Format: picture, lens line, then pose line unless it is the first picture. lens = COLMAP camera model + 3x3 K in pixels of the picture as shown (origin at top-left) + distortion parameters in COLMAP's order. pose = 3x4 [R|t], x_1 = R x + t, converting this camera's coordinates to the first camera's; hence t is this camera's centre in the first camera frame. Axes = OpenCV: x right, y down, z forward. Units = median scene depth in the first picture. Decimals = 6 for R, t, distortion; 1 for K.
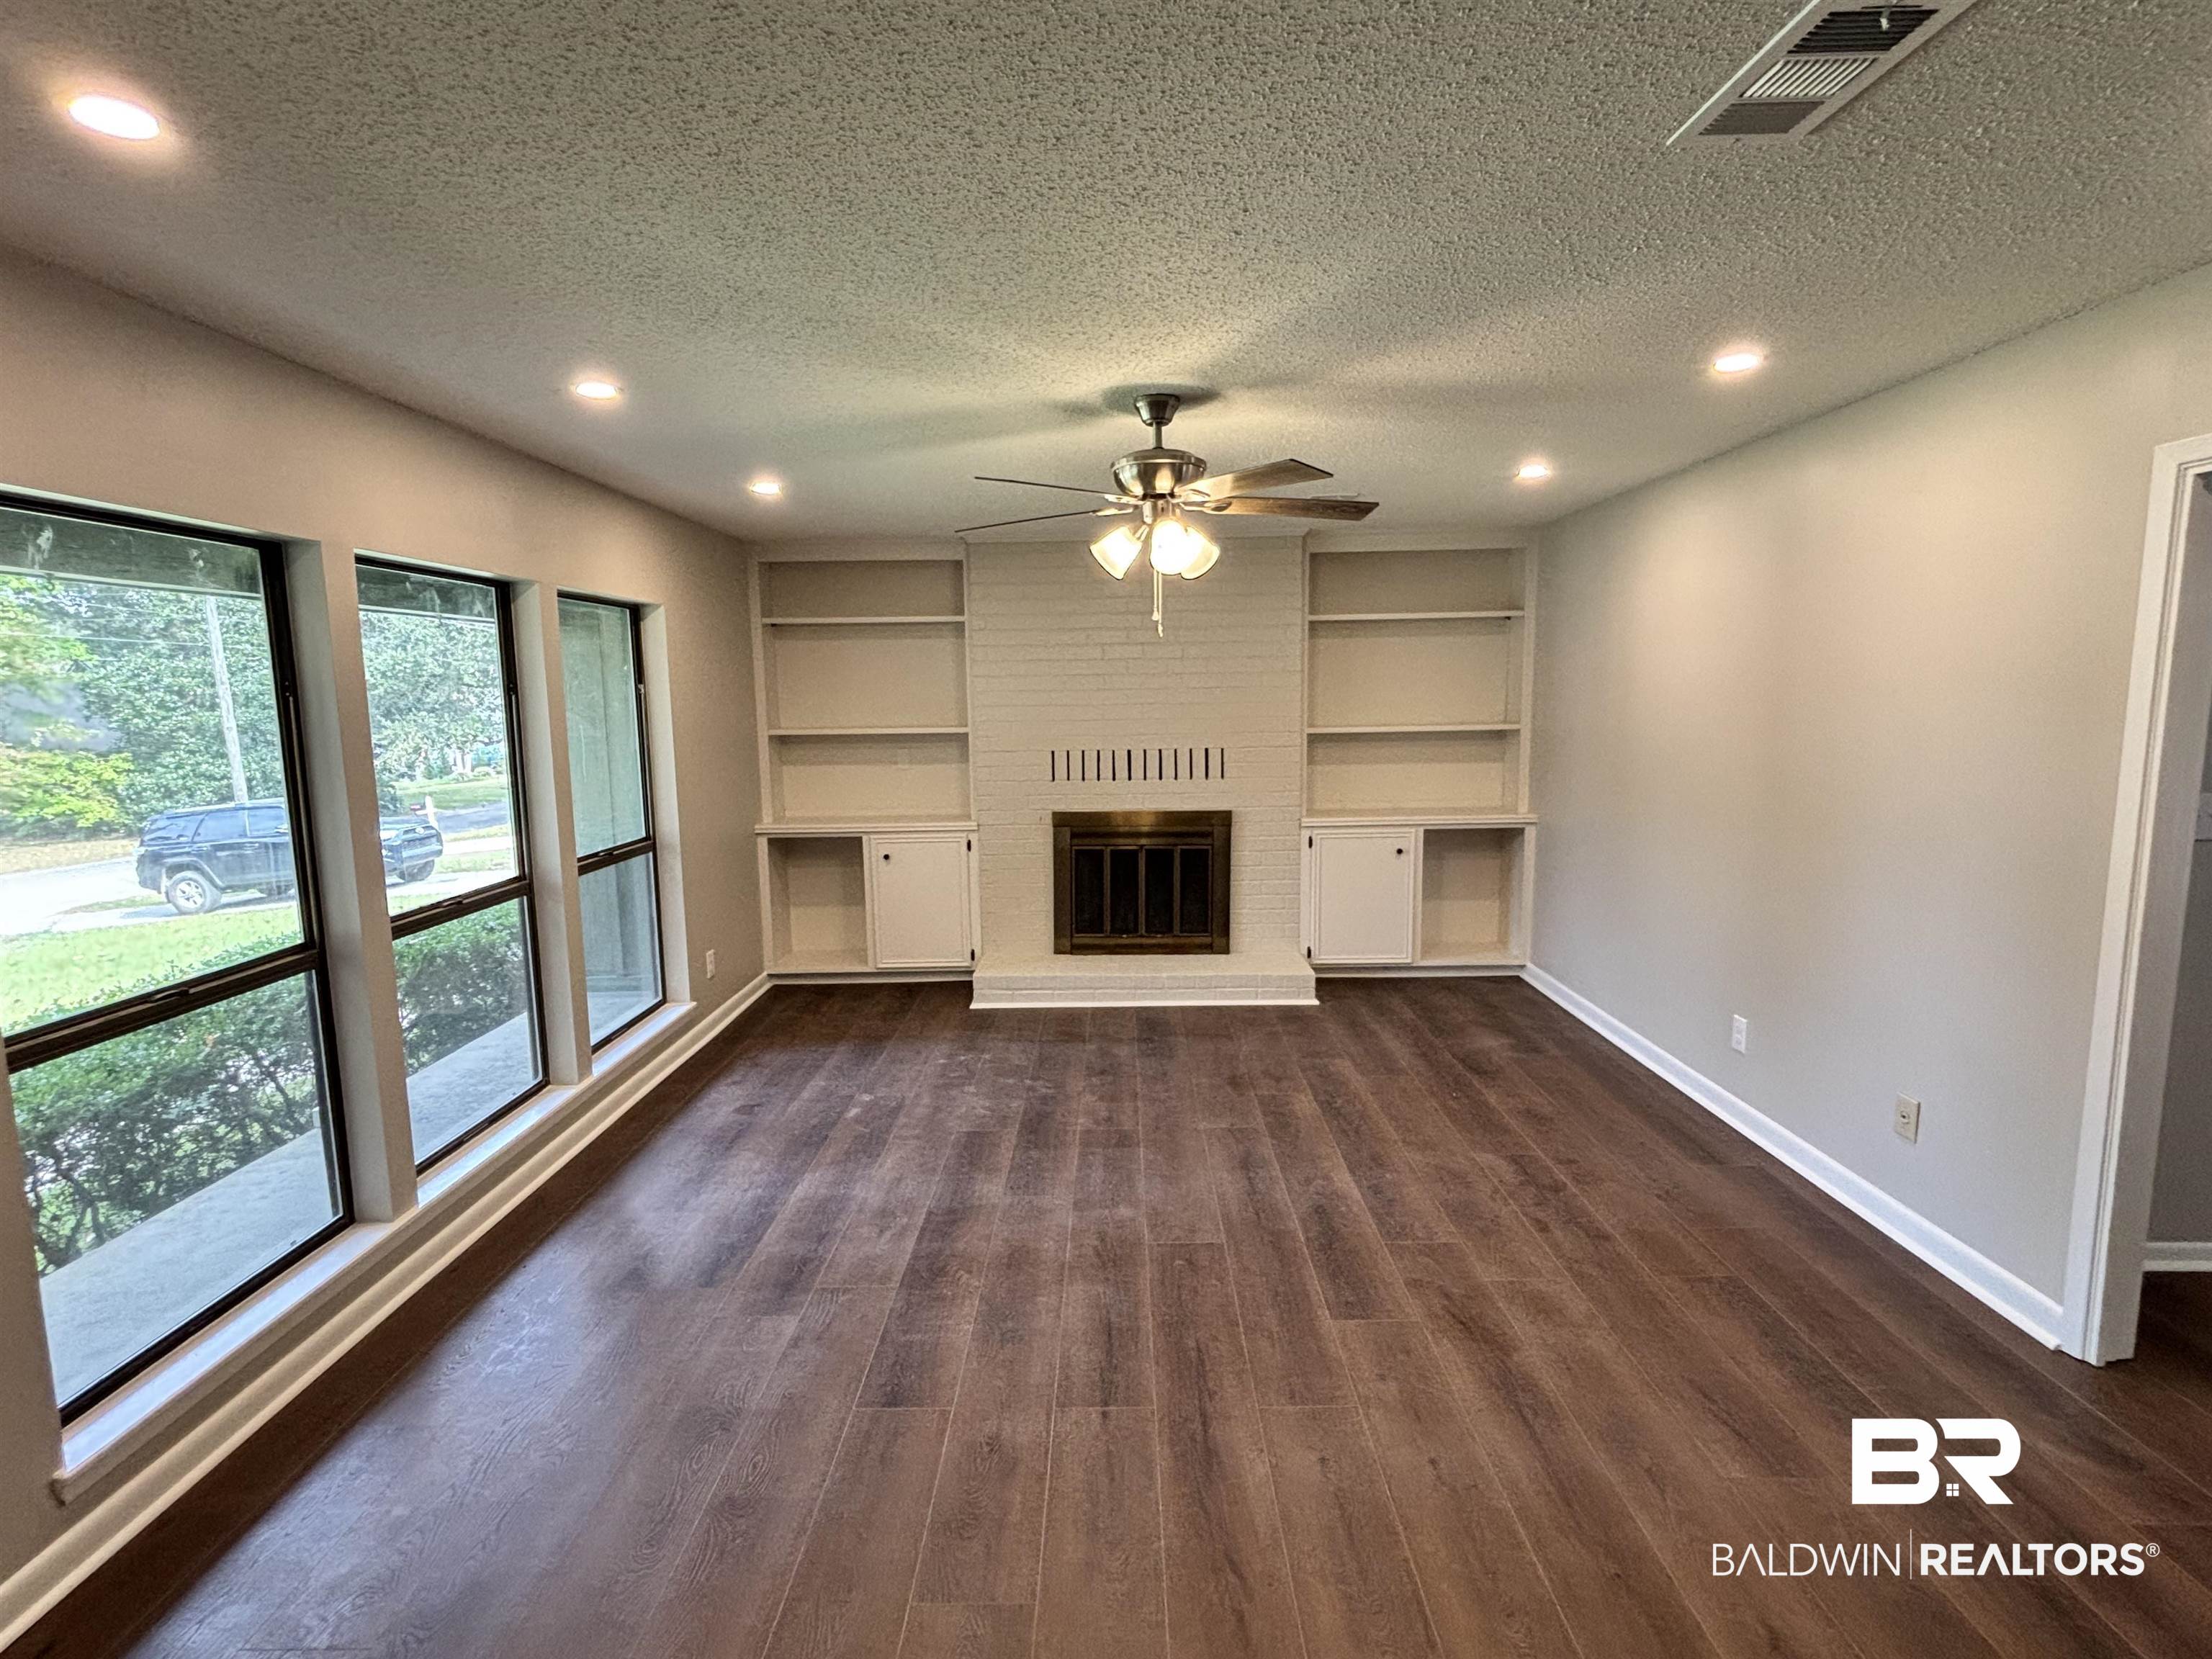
lens RADIAL K [[1040.1, 0, 1106.0], [0, 1040.1, 829.5], [0, 0, 1]] dist [0.010779, -0.000609]
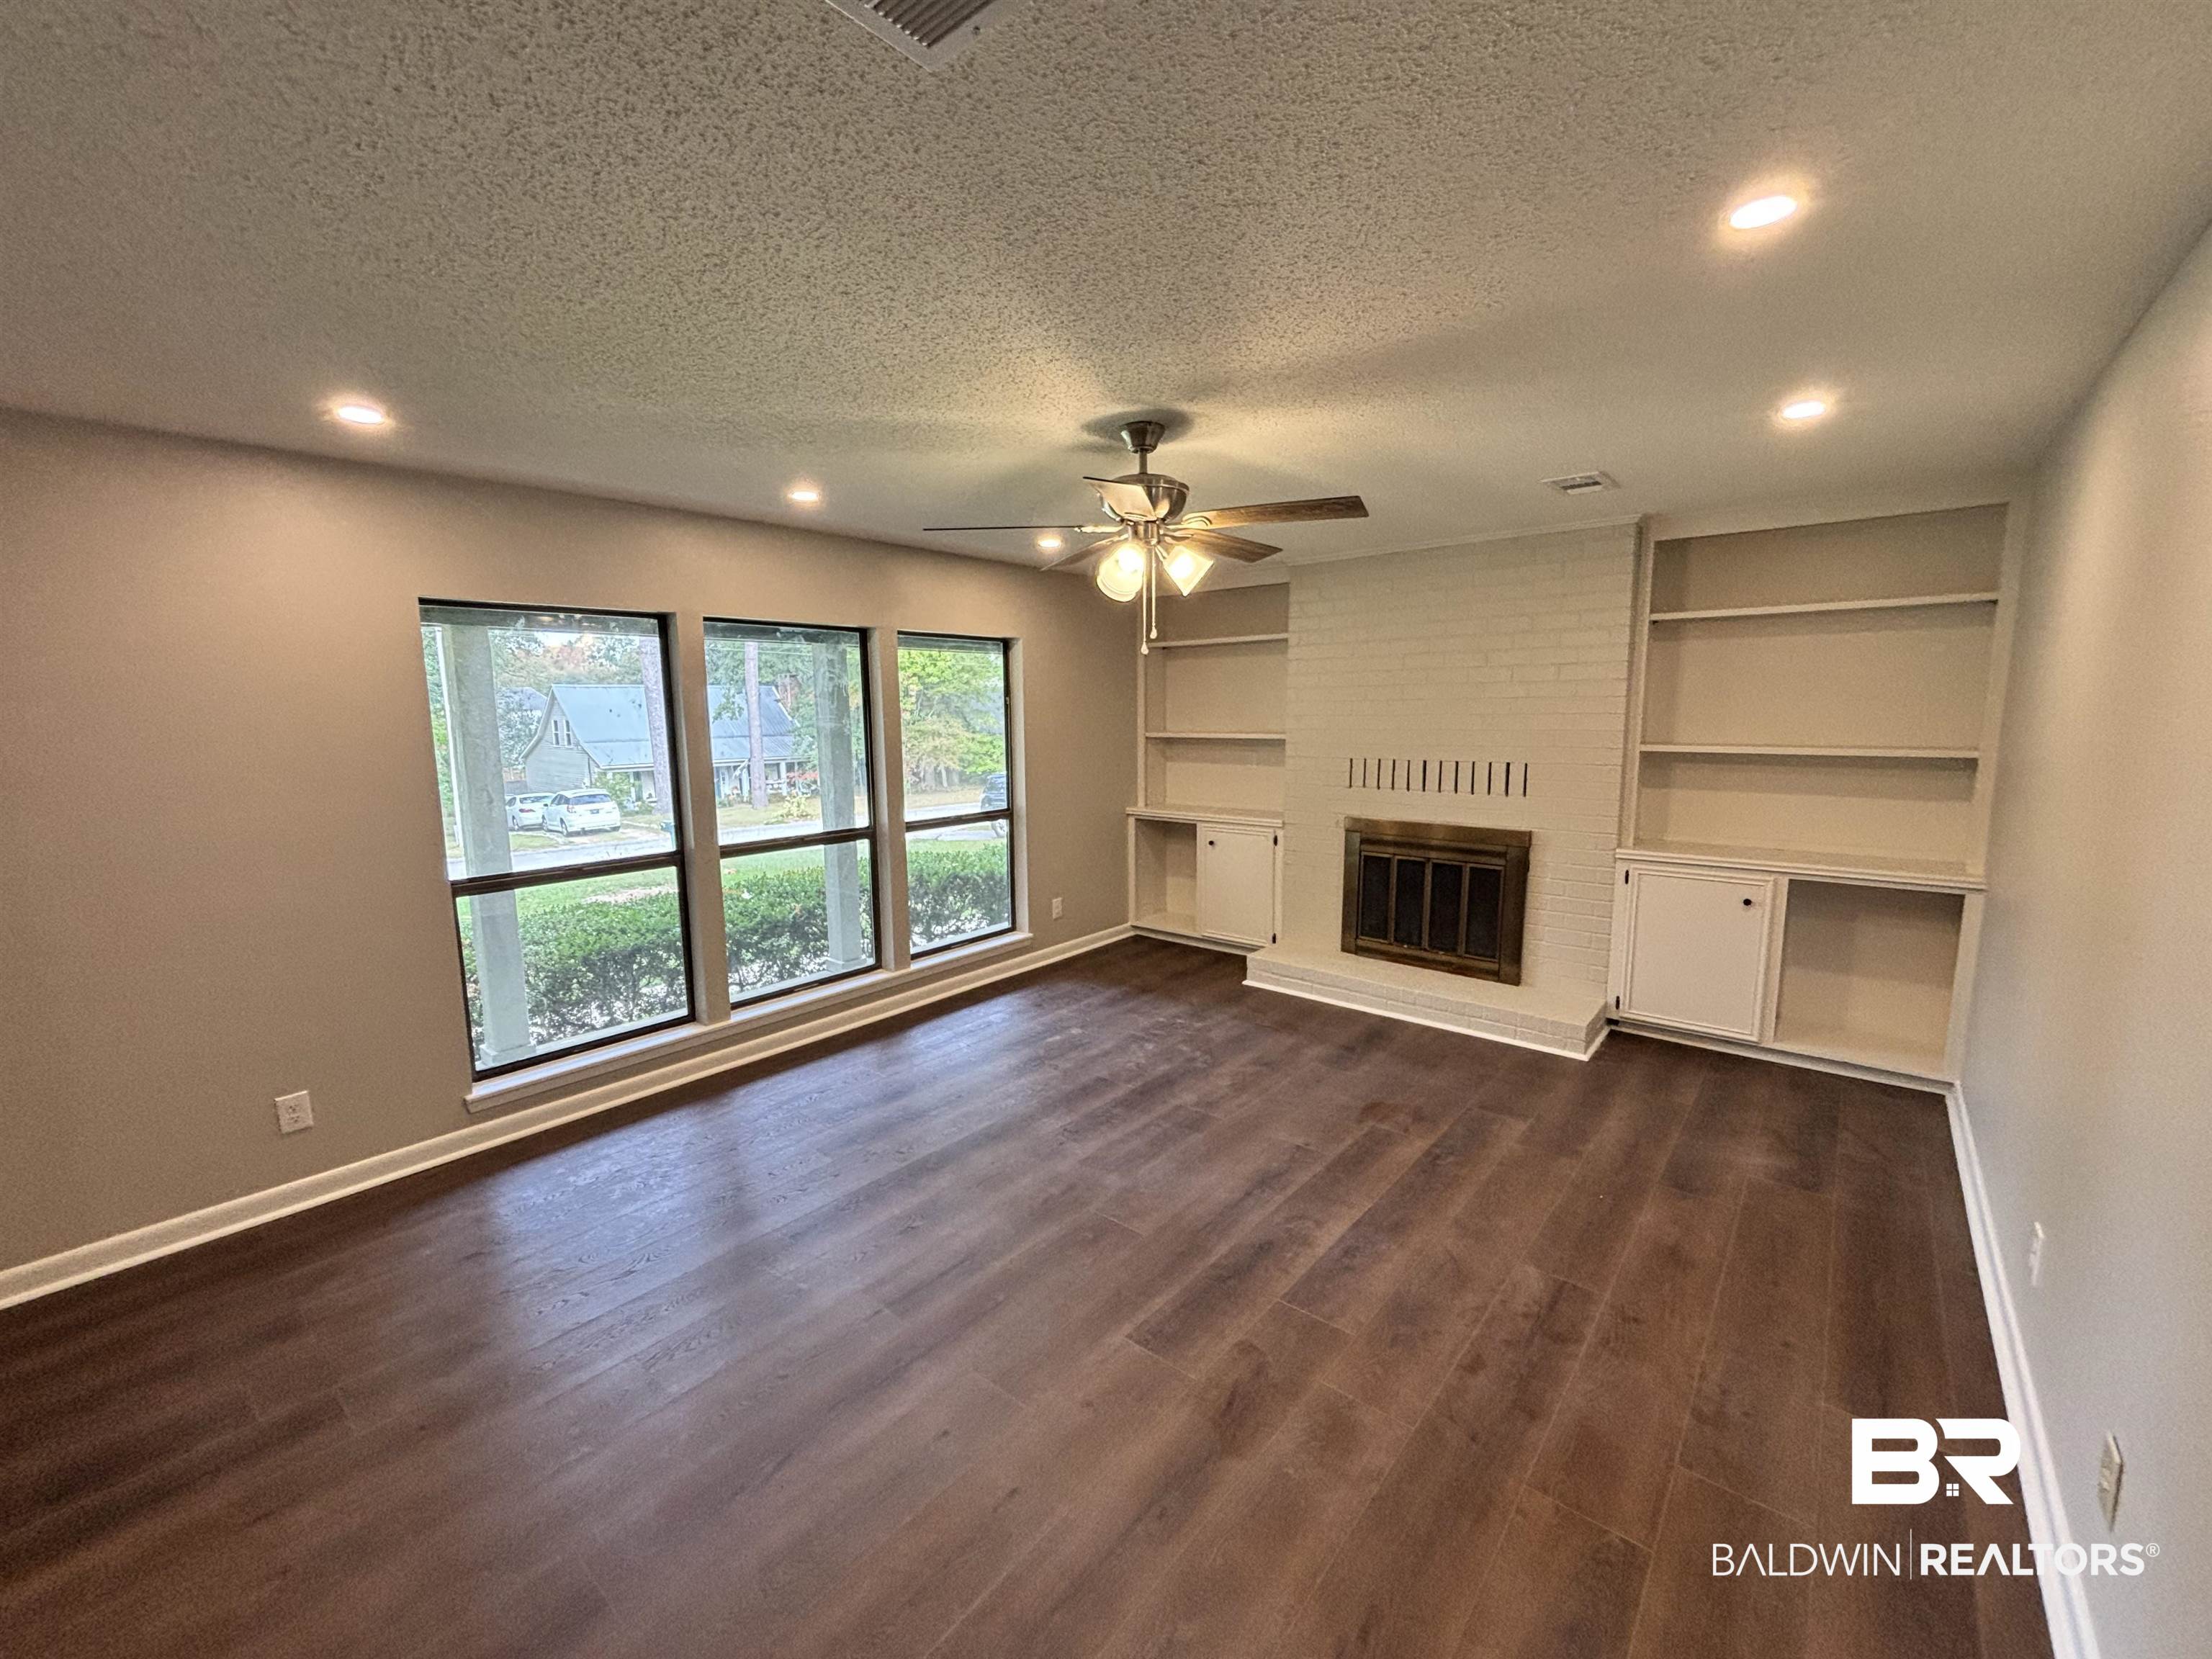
lens RADIAL K [[888.7, 0, 1106.0], [0, 888.7, 829.5], [0, 0, 1]] dist [0.001145, -0.000543]
pose [[0.774050, 0.096068, -0.625793, 0.338036], [-0.086474, 0.995200, 0.045817, -0.025161], [0.627191, 0.018650, 0.778642, 0.155392]]
